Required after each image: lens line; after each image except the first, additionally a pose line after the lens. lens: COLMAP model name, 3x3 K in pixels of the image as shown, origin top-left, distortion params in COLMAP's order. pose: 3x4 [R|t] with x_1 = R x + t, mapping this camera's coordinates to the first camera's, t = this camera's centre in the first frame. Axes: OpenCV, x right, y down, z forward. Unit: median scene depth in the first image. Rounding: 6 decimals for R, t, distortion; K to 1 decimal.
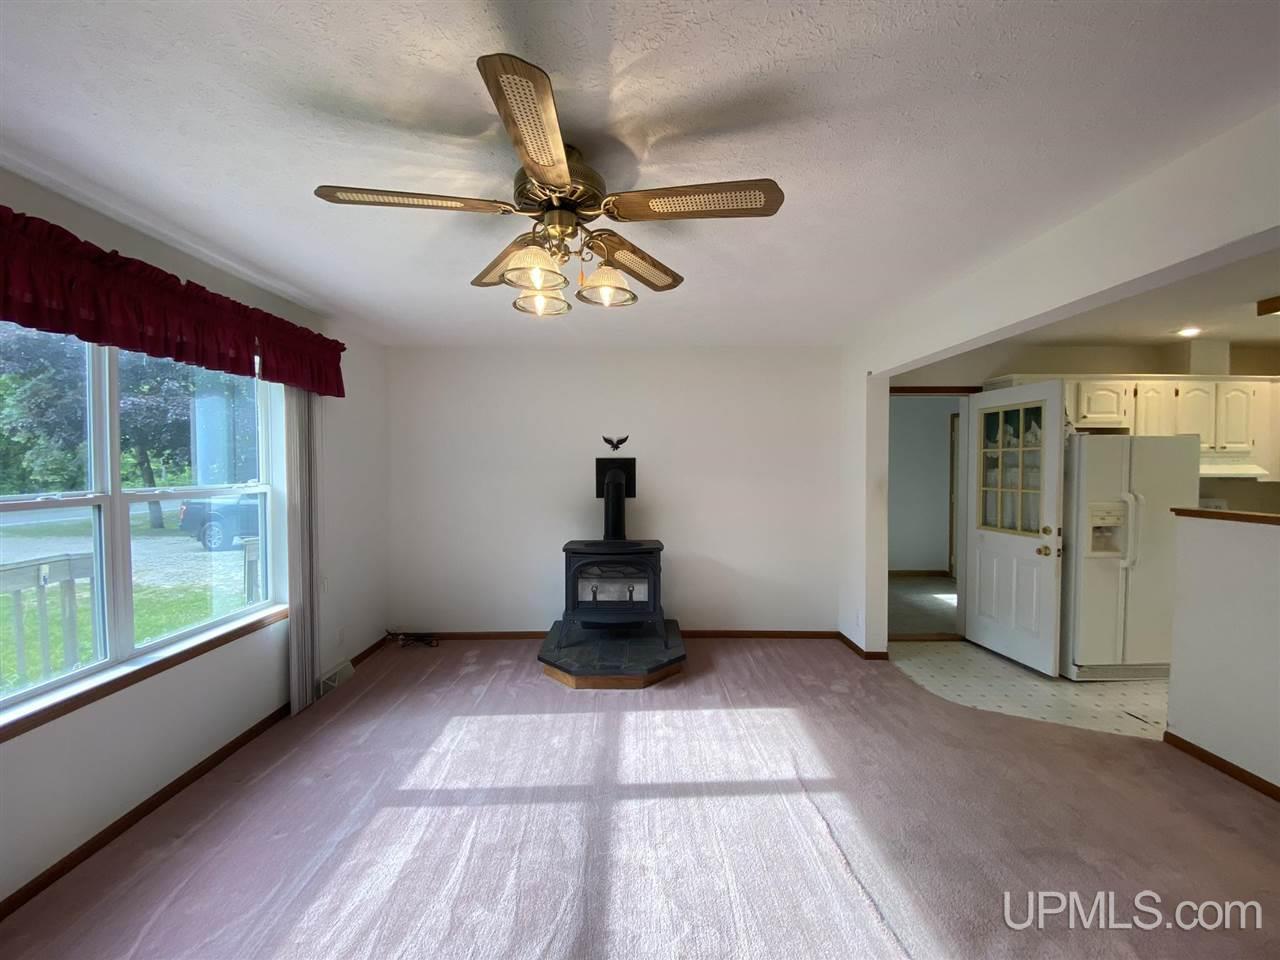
lens RADIAL K [[513.0, 0, 639.9], [0, 513.0, 475.7], [0, 0, 1]] dist [0.036878, -0.030842]
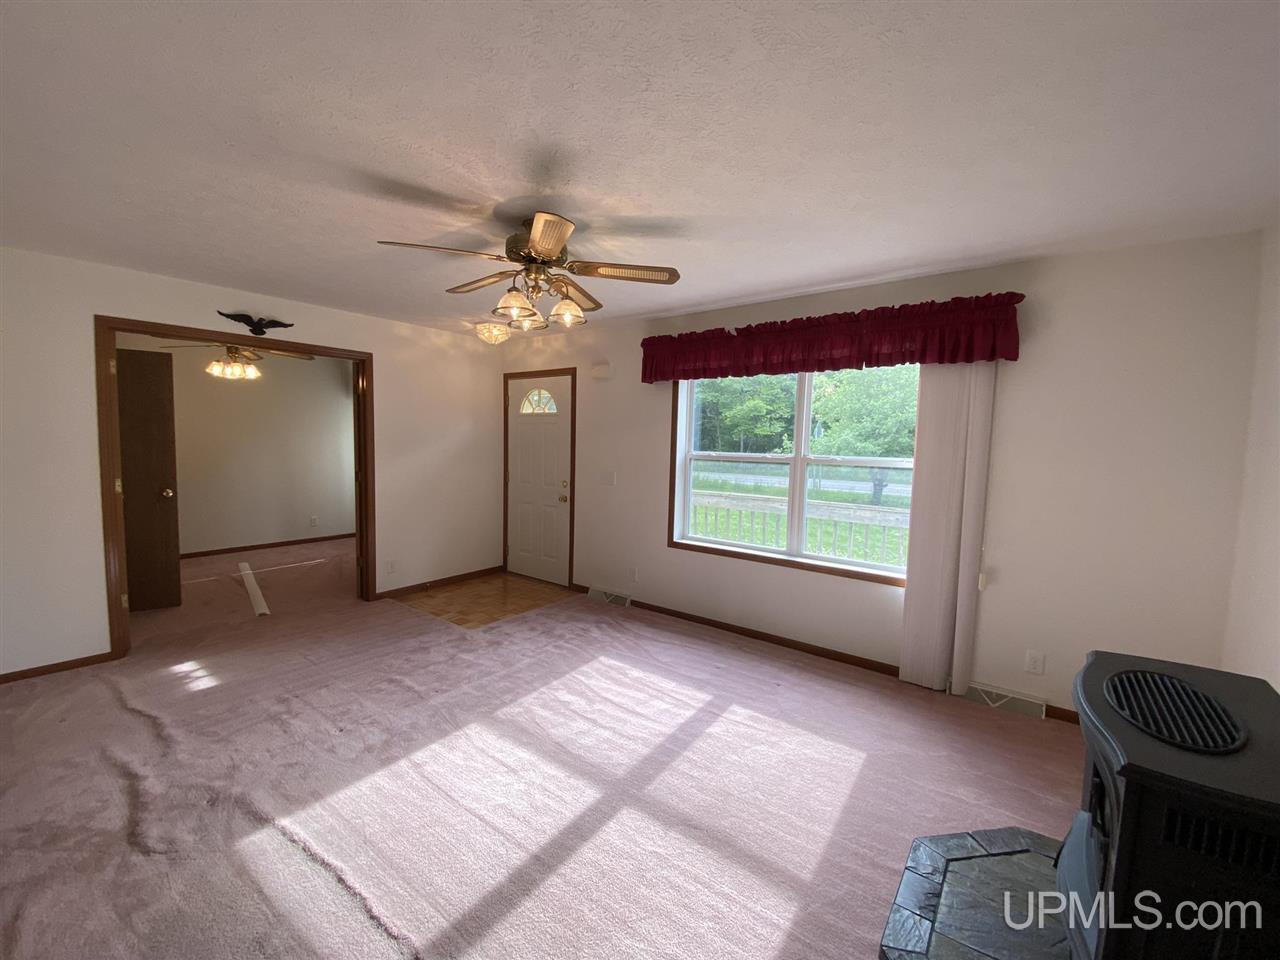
lens RADIAL K [[513.0, 0, 639.9], [0, 513.0, 475.7], [0, 0, 1]] dist [0.036878, -0.030842]
pose [[-0.605029, 0.041509, -0.795120, 0.434524], [-0.037479, 0.996048, 0.080517, -0.014313], [0.795321, 0.078515, -0.601083, 1.075343]]
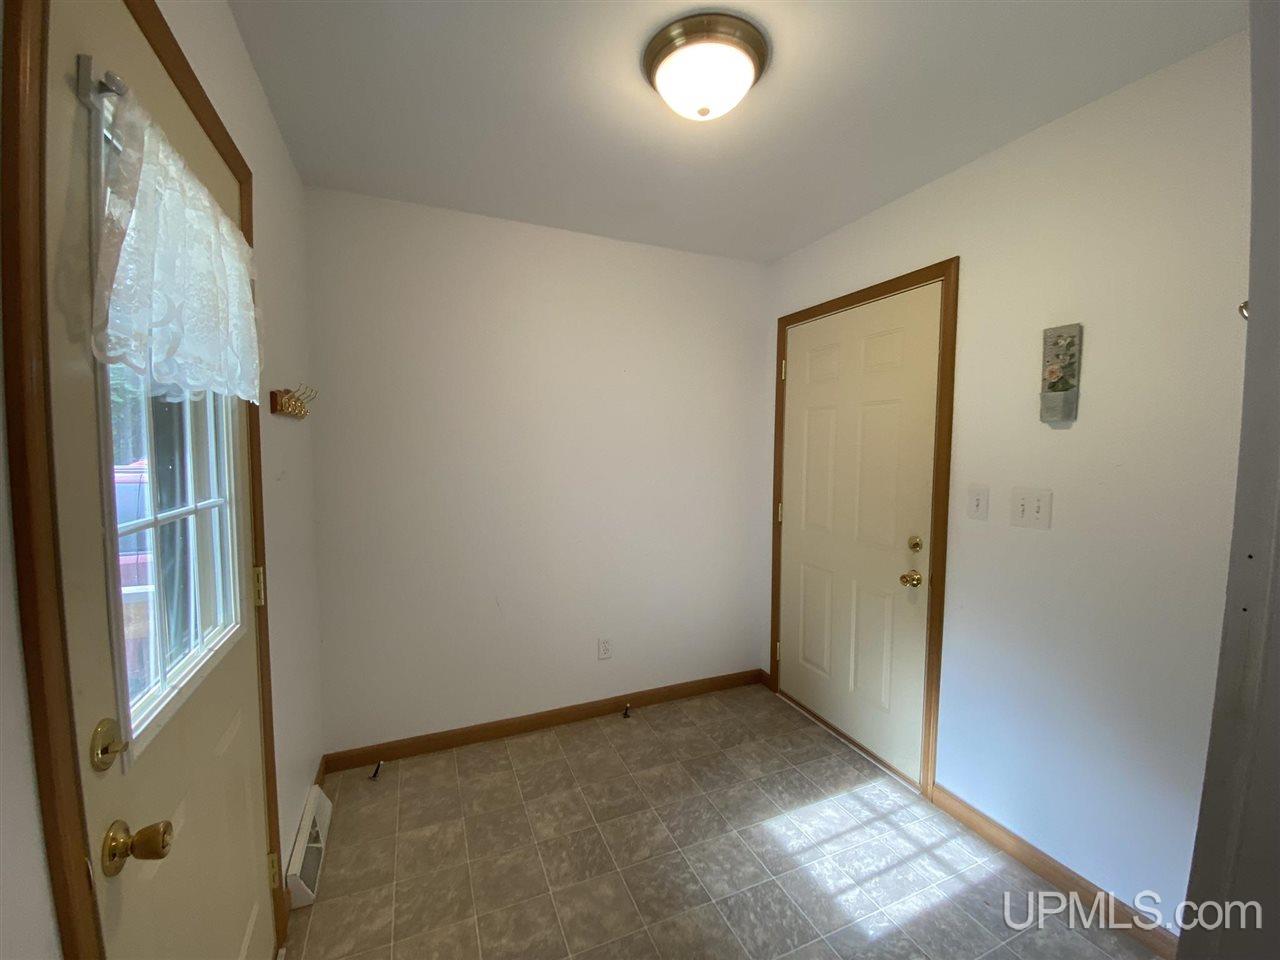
lens RADIAL K [[513.0, 0, 639.9], [0, 513.0, 475.7], [0, 0, 1]] dist [0.036878, -0.030842]
pose [[-0.925159, 0.021519, -0.378969, -0.071945], [-0.011812, 0.996276, 0.085407, 0.003313], [0.379396, 0.083491, -0.921460, 0.449295]]
